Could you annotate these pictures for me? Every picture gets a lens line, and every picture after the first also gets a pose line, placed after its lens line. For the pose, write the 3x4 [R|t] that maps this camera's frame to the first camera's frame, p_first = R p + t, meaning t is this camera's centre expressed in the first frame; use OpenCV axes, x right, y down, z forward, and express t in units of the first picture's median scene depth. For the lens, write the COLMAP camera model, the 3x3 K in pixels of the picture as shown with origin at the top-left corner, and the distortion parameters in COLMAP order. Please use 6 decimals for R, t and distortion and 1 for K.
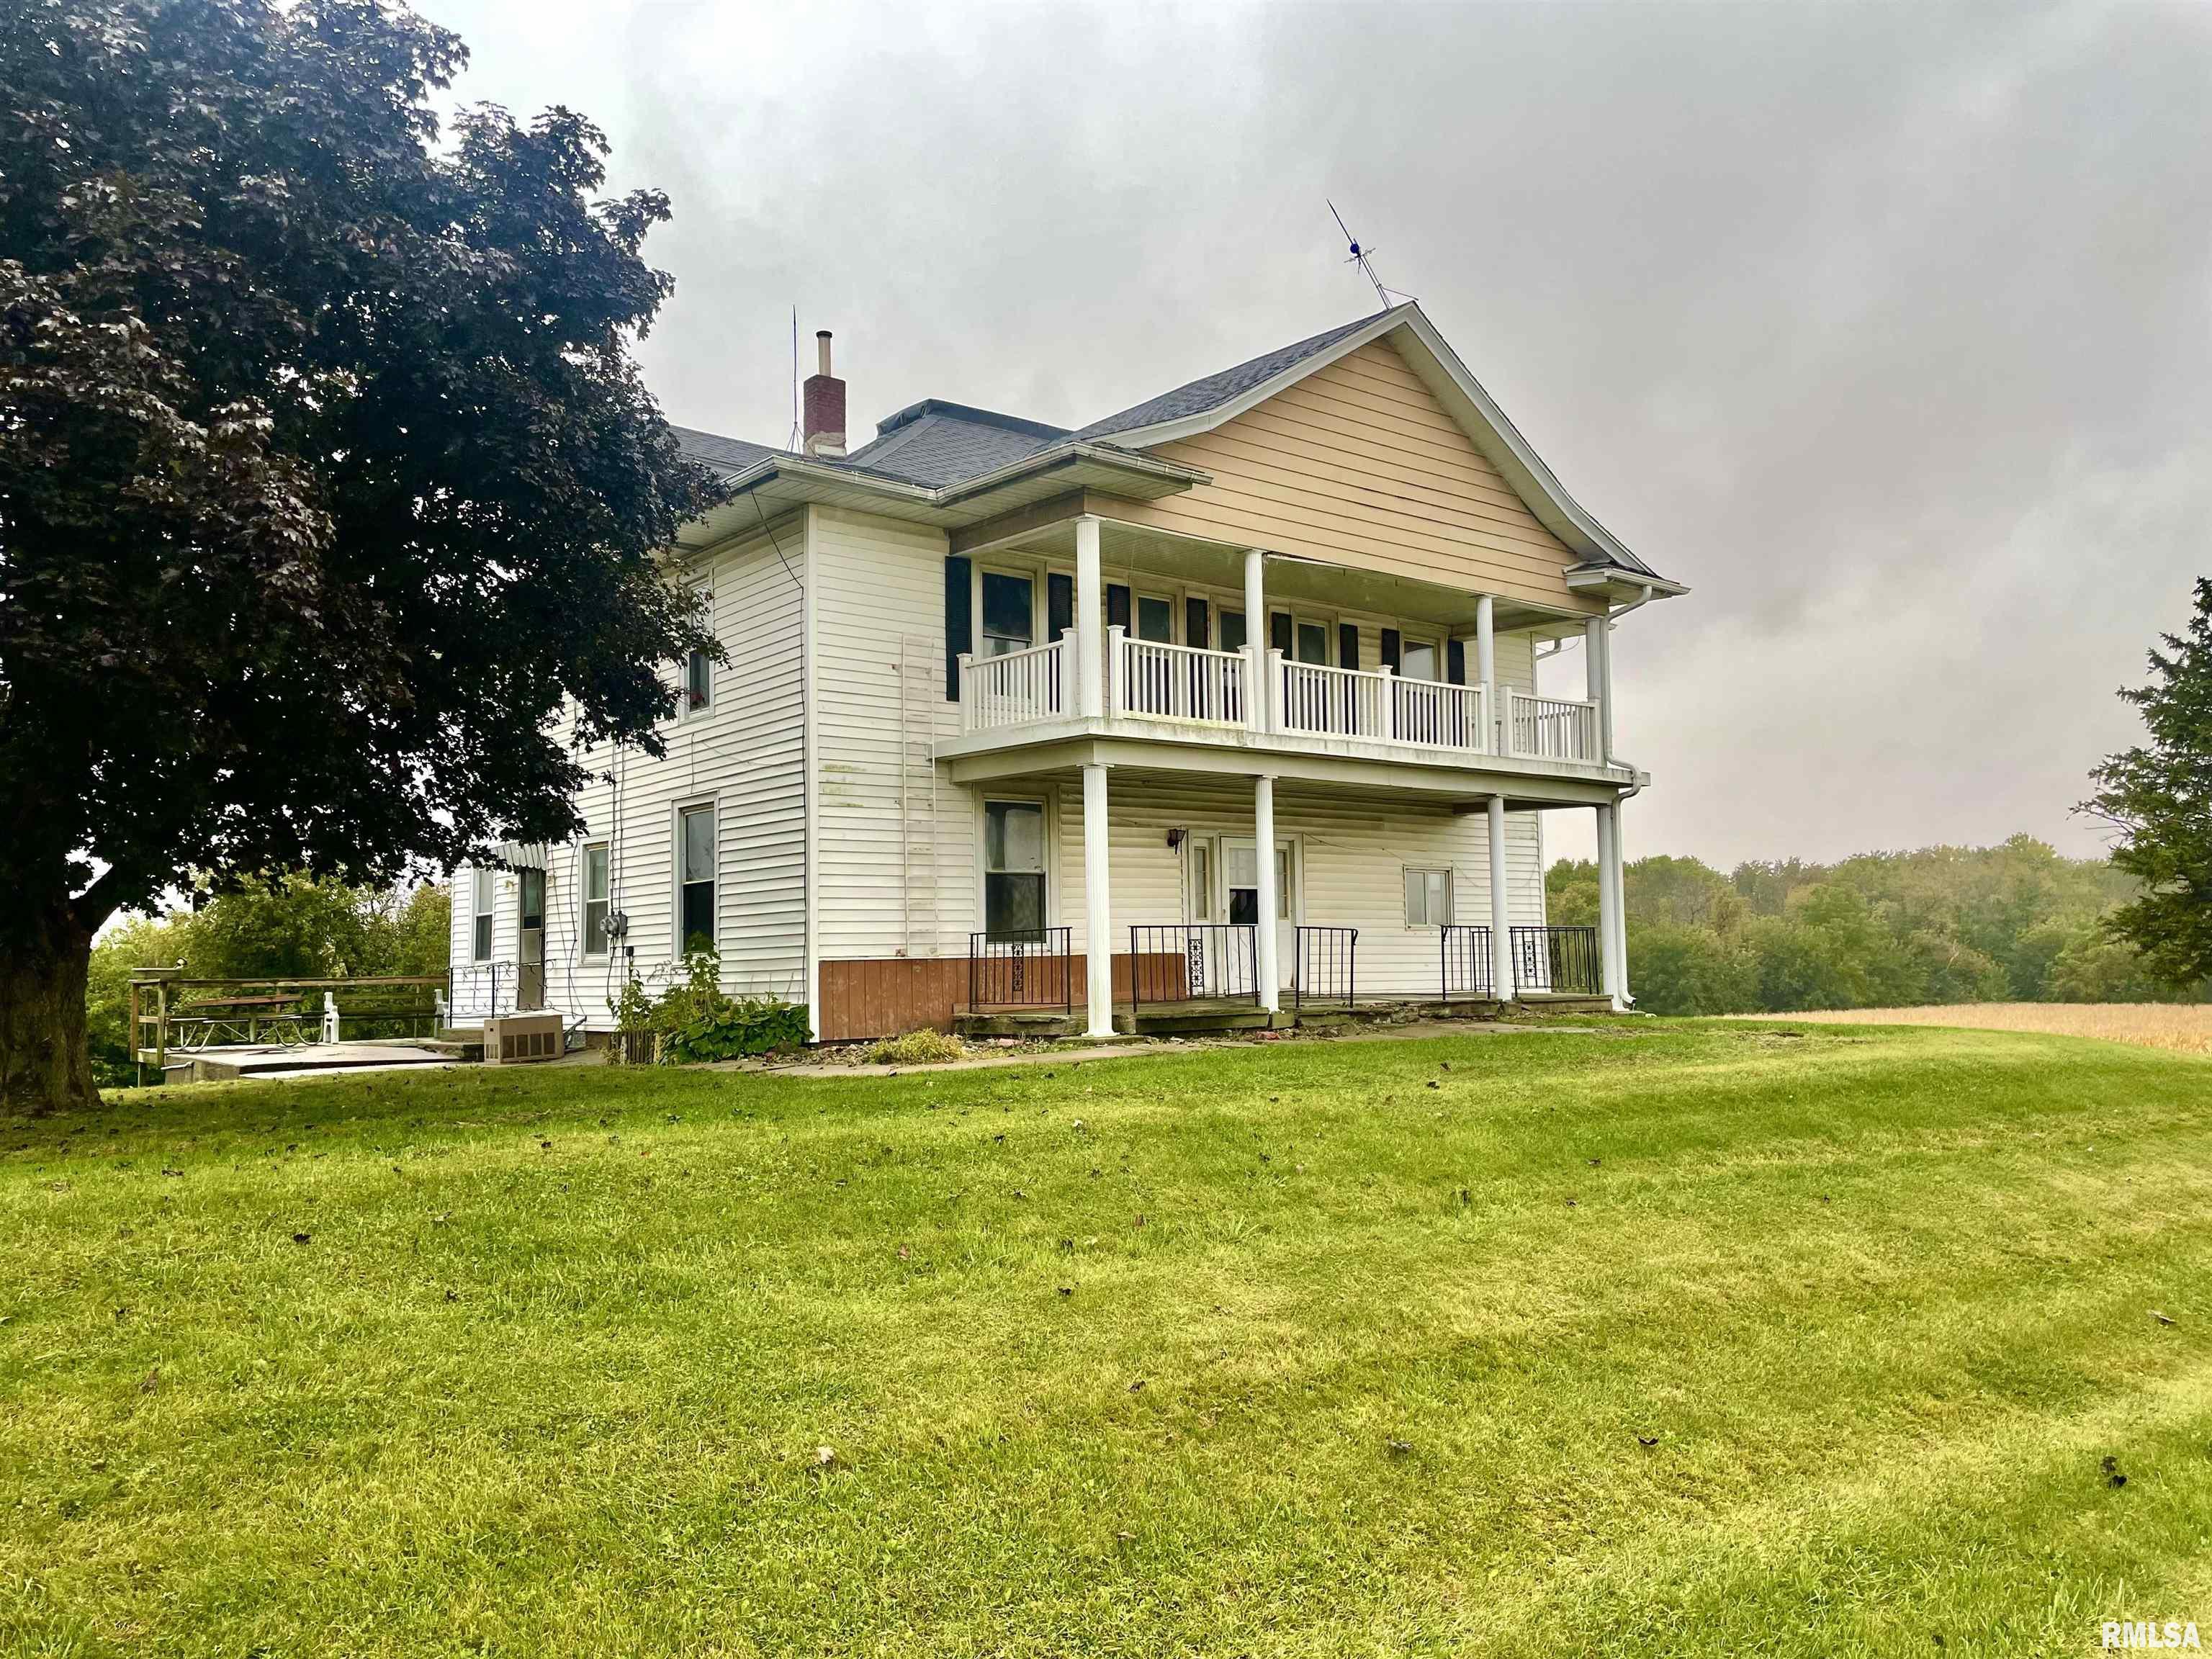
lens RADIAL K [[1668.2, 0, 1102.2], [0, 1668.2, 838.7], [0, 0, 1]] dist [0.055779, -0.003535]
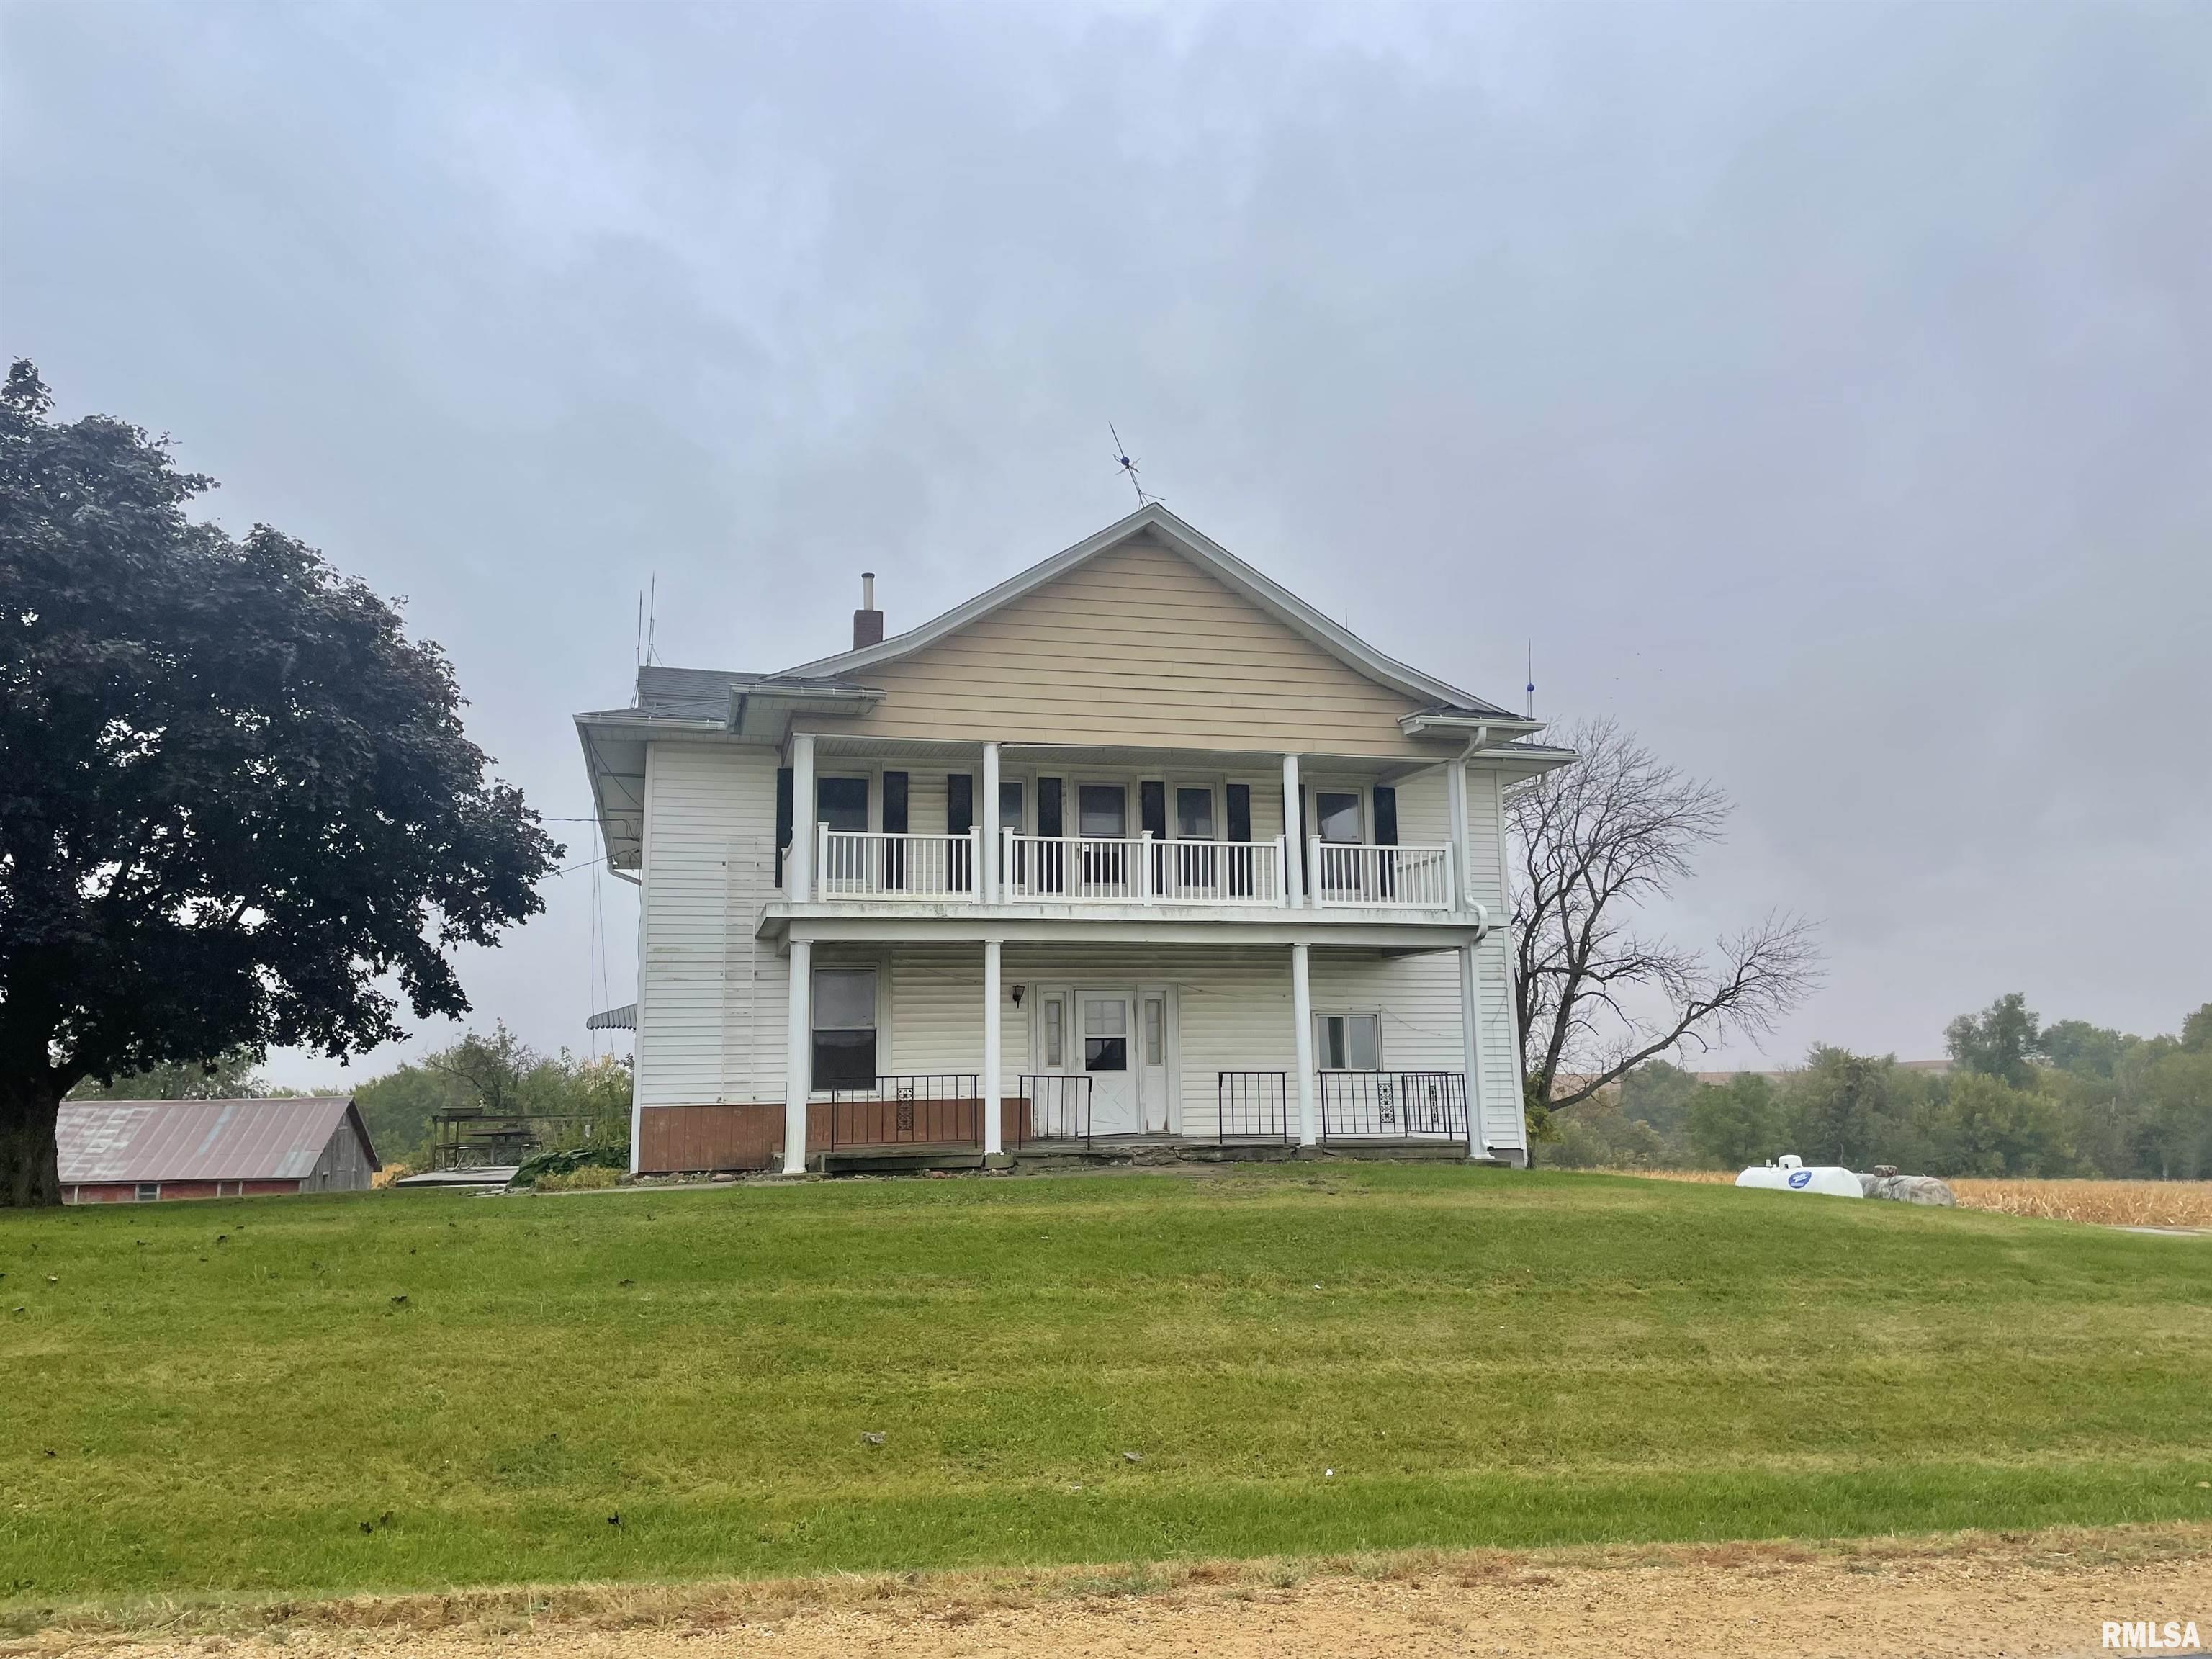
lens RADIAL K [[1668.2, 0, 1098.9], [0, 1668.2, 821.0], [0, 0, 1]] dist [0.055779, -0.003535]
pose [[0.898565, -0.068513, -0.433459, 0.610943], [0.030308, 0.995068, -0.094453, -0.008481], [0.437792, 0.071735, 0.896210, 0.012722]]
